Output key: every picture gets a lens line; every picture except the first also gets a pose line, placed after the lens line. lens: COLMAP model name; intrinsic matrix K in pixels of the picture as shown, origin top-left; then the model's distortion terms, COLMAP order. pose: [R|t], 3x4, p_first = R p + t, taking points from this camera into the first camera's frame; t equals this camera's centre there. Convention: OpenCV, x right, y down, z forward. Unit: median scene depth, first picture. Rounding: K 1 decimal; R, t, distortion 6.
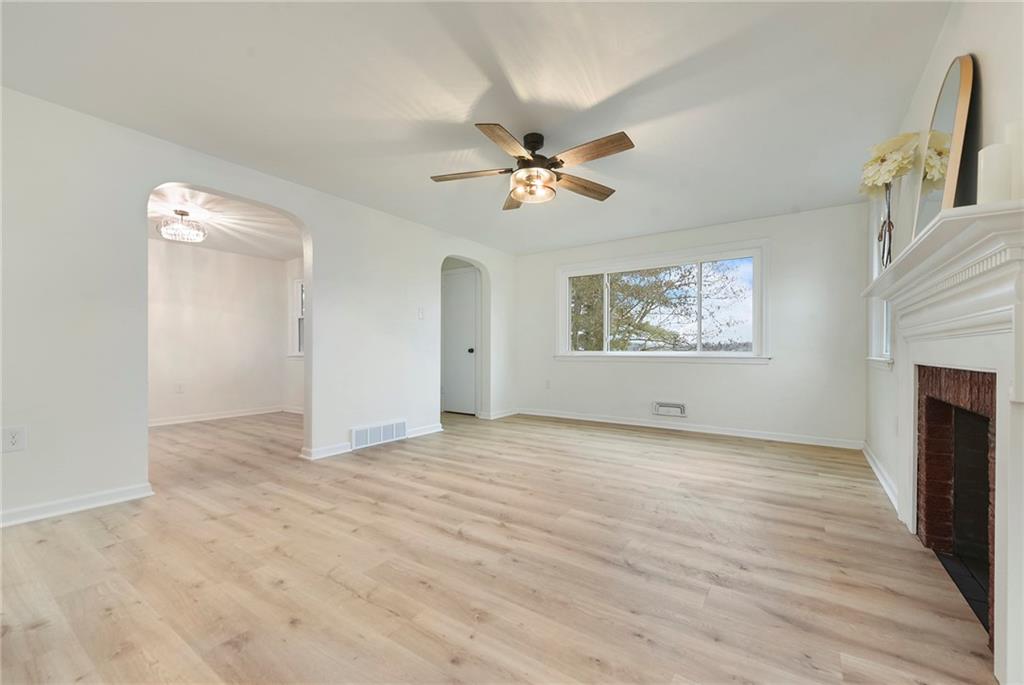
lens RADIAL K [[416.0, 0, 507.4], [0, 416.0, 360.0], [0, 0, 1]] dist [0.003562, 0.000088]
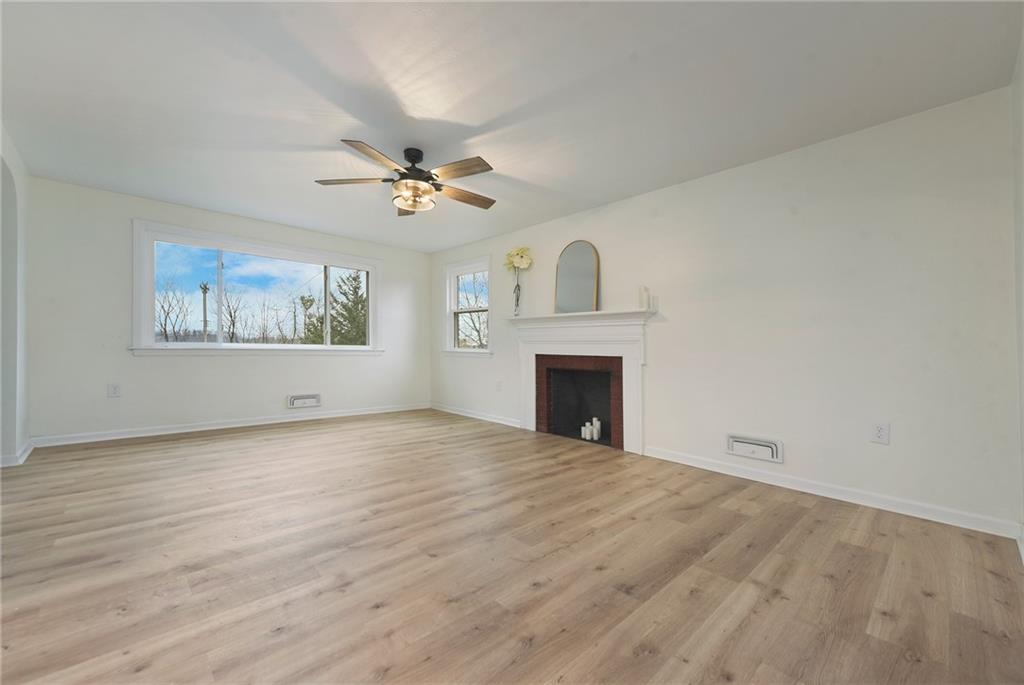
lens RADIAL K [[411.8, 0, 512.0], [0, 411.8, 342.5], [0, 0, 1]] dist [0.005833, 0.000027]
pose [[0.208770, 0.013709, 0.977869, -1.071830], [0.005460, 0.999870, -0.015183, -0.017033], [-0.977950, 0.008509, 0.208667, 0.598896]]
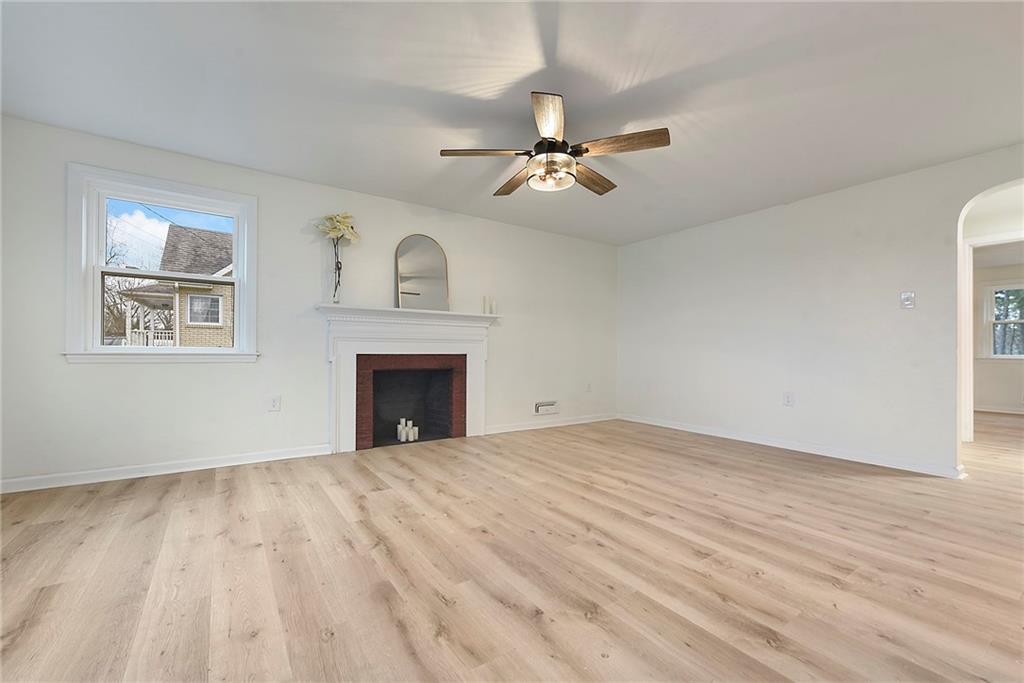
lens RADIAL K [[420.0, 0, 487.4], [0, 420.0, 340.6], [0, 0, 1]] dist [0.001227, 0.000105]
pose [[-0.924585, -0.001860, 0.380972, -0.196053], [-0.002444, 0.999996, -0.001050, -0.042280], [-0.380968, -0.001901, -0.924586, 2.202299]]
